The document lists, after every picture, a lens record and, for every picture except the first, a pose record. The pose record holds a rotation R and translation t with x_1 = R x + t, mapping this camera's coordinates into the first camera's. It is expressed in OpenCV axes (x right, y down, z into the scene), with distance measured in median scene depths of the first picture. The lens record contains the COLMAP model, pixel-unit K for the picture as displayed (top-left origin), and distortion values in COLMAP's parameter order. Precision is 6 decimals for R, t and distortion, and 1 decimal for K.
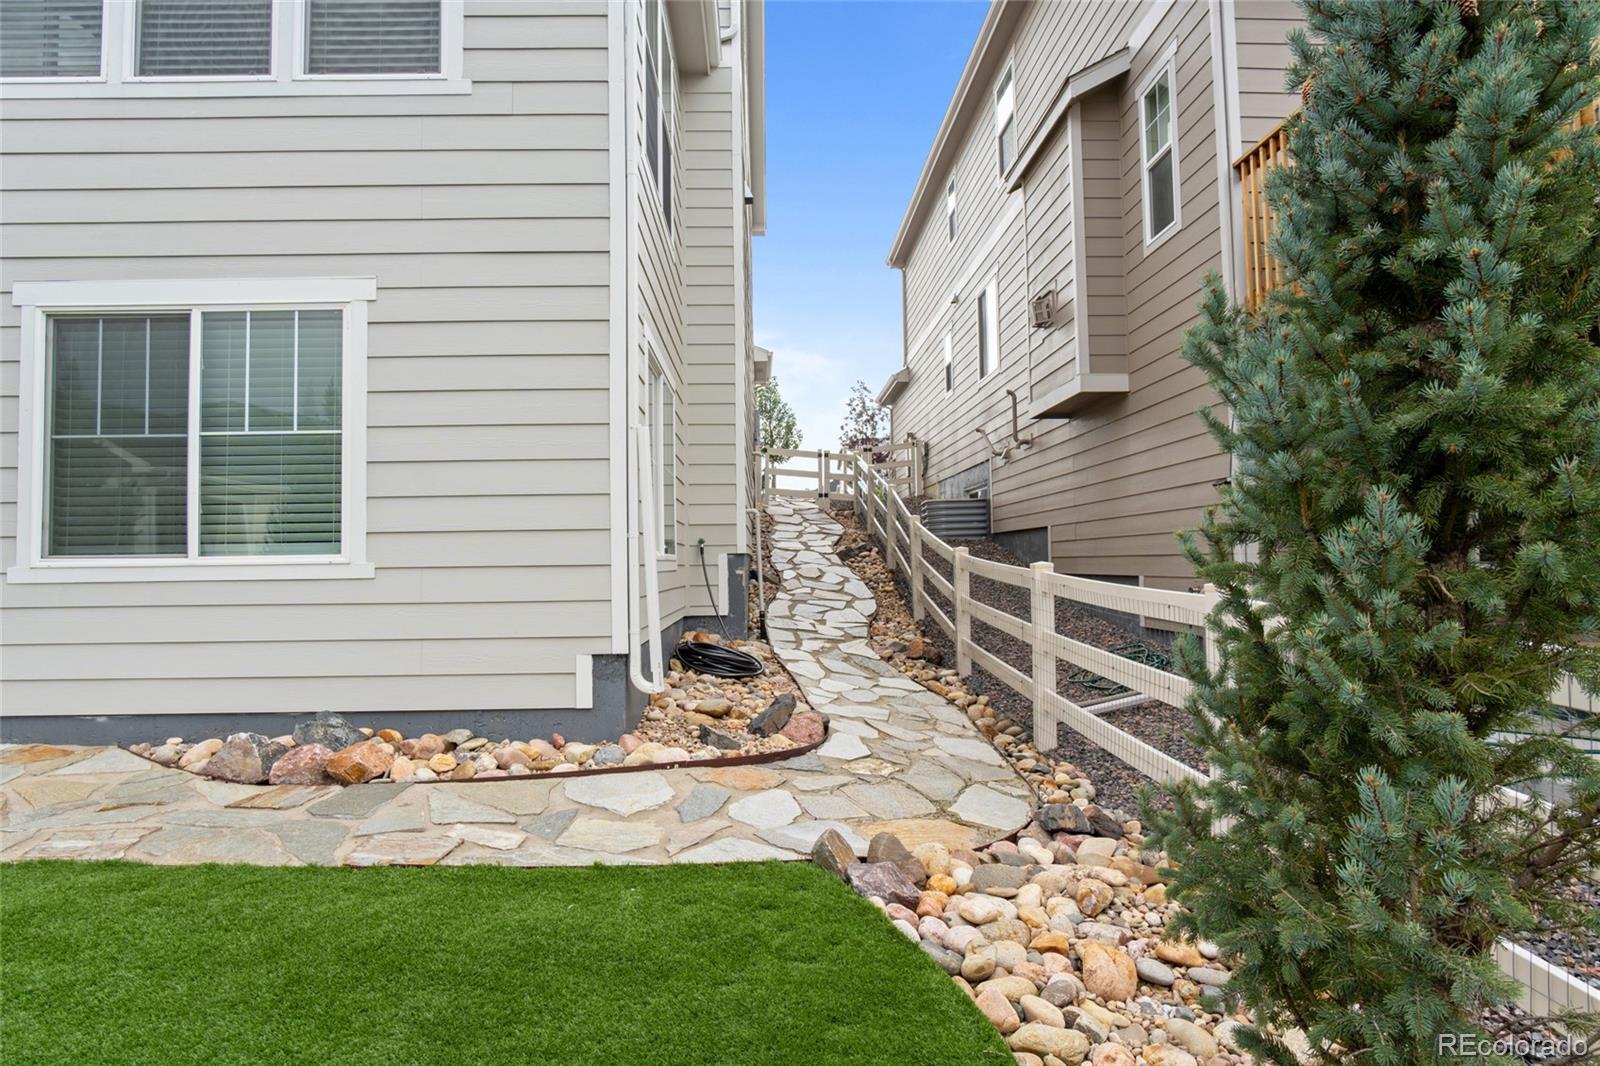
lens RADIAL K [[855.2, 0, 796.6], [0, 855.2, 526.5], [0, 0, 1]] dist [-0.024561, 0.000932]
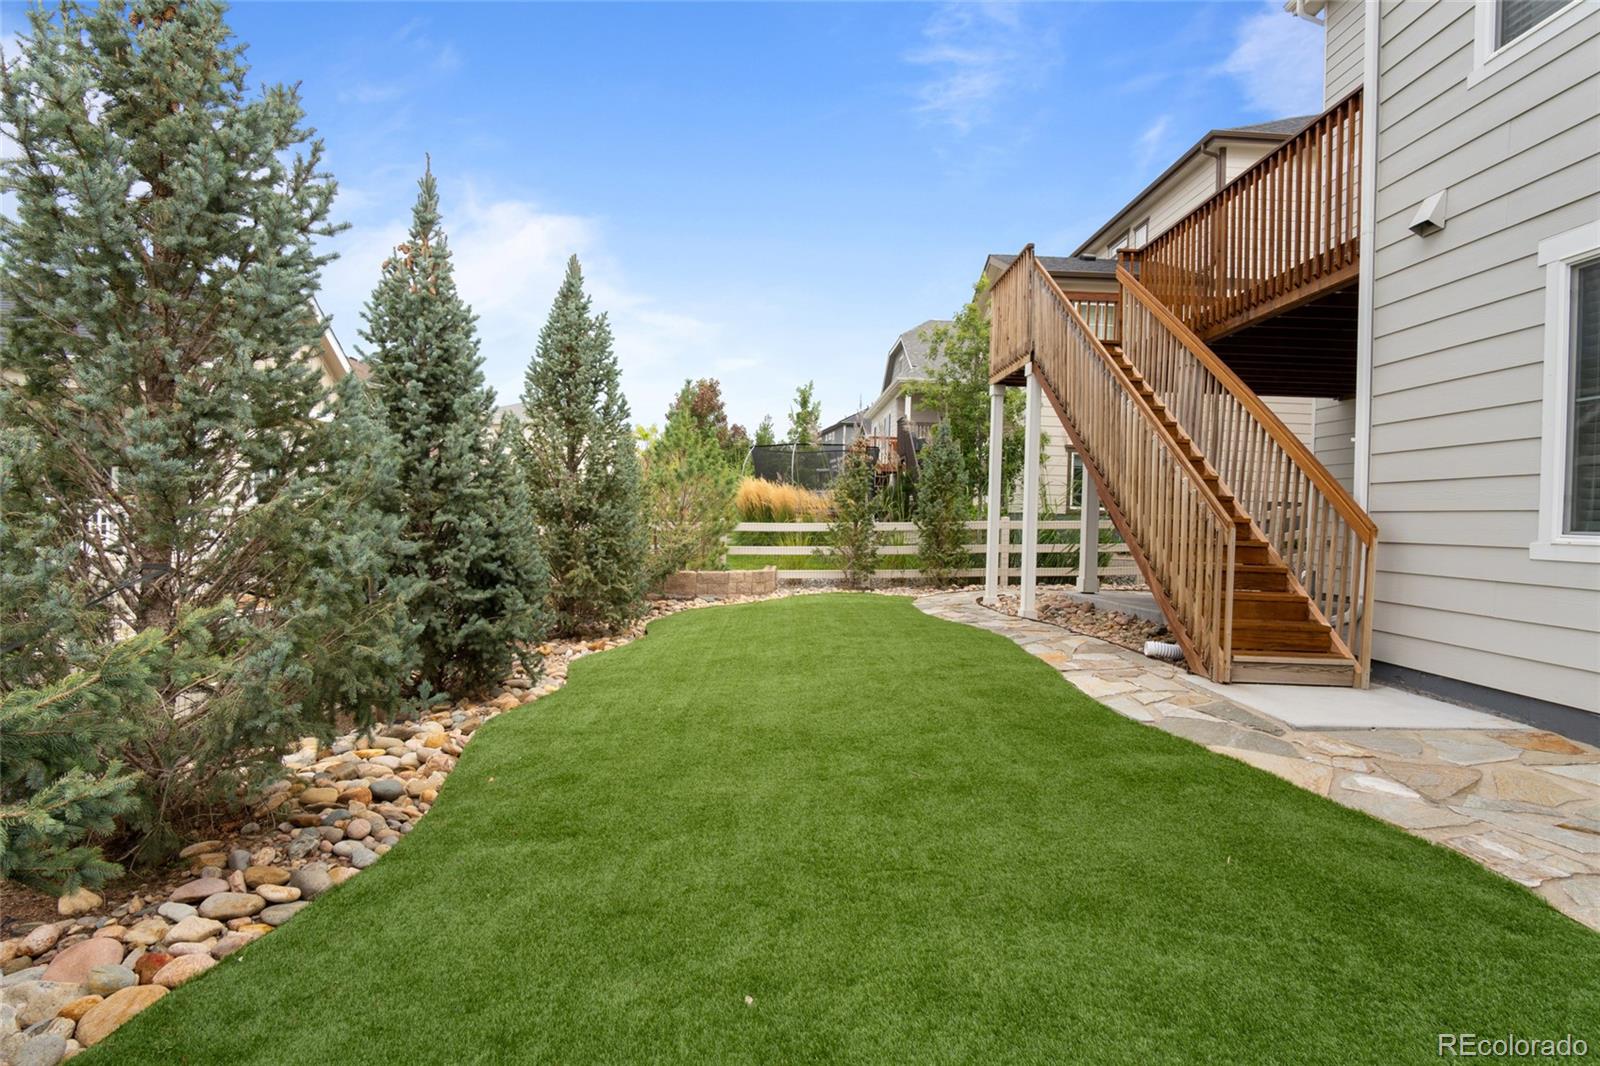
lens RADIAL K [[855.2, 0, 796.6], [0, 855.2, 526.5], [0, 0, 1]] dist [-0.024561, 0.000932]
pose [[-0.024120, 0.027032, -0.999344, 0.050180], [0.009425, 0.999596, 0.026812, -0.003905], [0.999665, -0.008772, -0.024365, 0.225122]]
